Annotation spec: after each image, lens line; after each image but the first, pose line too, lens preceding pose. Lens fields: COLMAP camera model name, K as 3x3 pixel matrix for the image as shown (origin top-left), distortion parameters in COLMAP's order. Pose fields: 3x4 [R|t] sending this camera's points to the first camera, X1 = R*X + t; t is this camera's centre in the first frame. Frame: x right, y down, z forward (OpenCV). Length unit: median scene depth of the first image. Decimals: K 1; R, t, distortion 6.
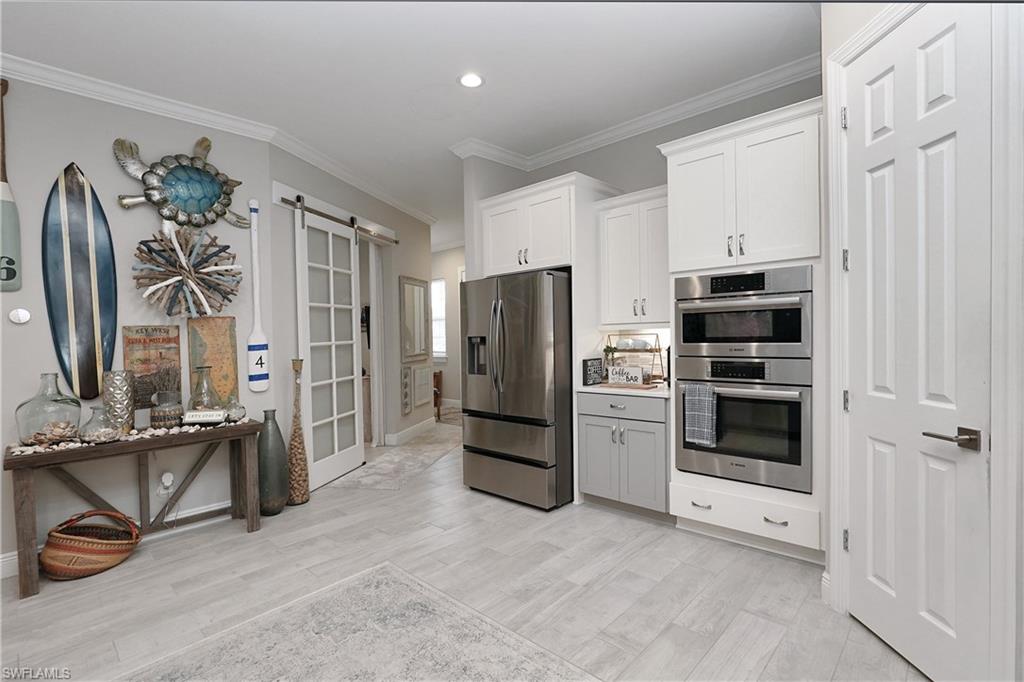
lens RADIAL K [[468.1, 0, 546.5], [0, 468.1, 339.1], [0, 0, 1]] dist [-0.011372, 0.000436]
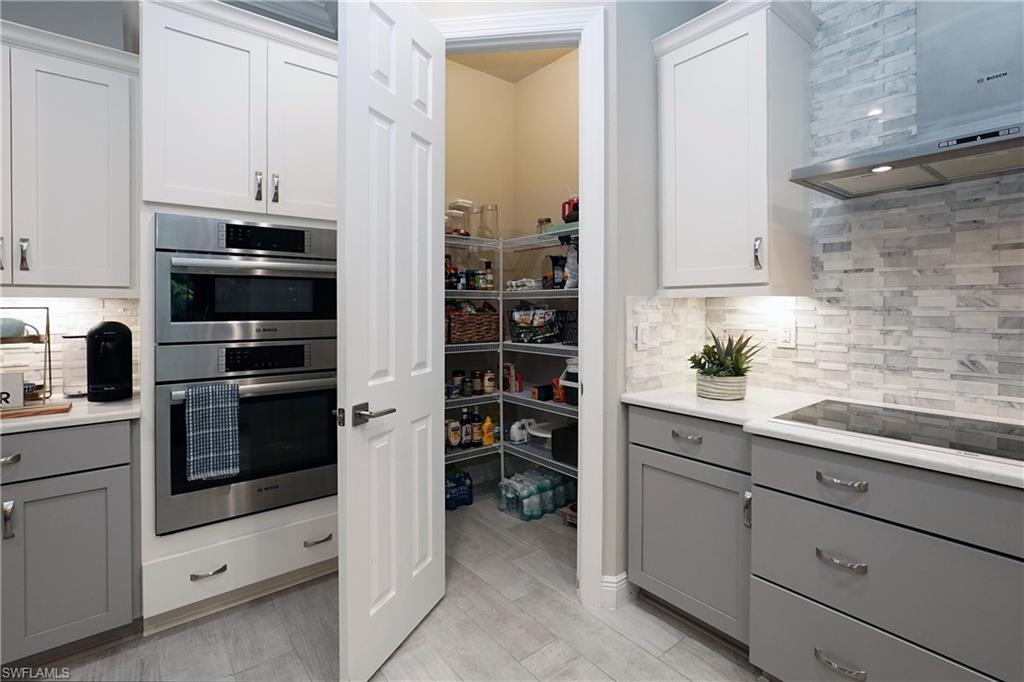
lens RADIAL K [[468.1, 0, 485.3], [0, 468.1, 311.3], [0, 0, 1]] dist [-0.011372, 0.000436]
pose [[0.212388, 0.020730, 0.976966, -0.241091], [0.008189, 0.999702, -0.022993, 0.014249], [-0.977151, 0.012883, 0.212155, 0.532600]]
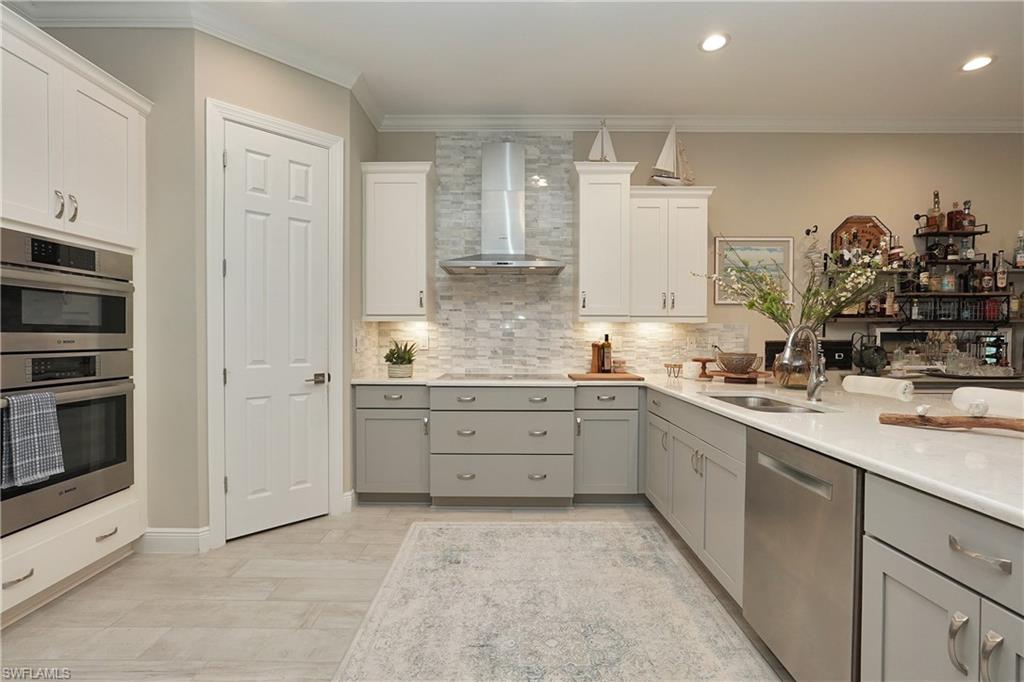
lens RADIAL K [[468.1, 0, 510.9], [0, 468.1, 338.3], [0, 0, 1]] dist [-0.011372, 0.000436]
pose [[-0.650487, 0.020951, 0.759228, -0.681501], [0.026337, 0.999641, -0.005021, 0.042653], [-0.759060, 0.016730, -0.650805, 0.978675]]
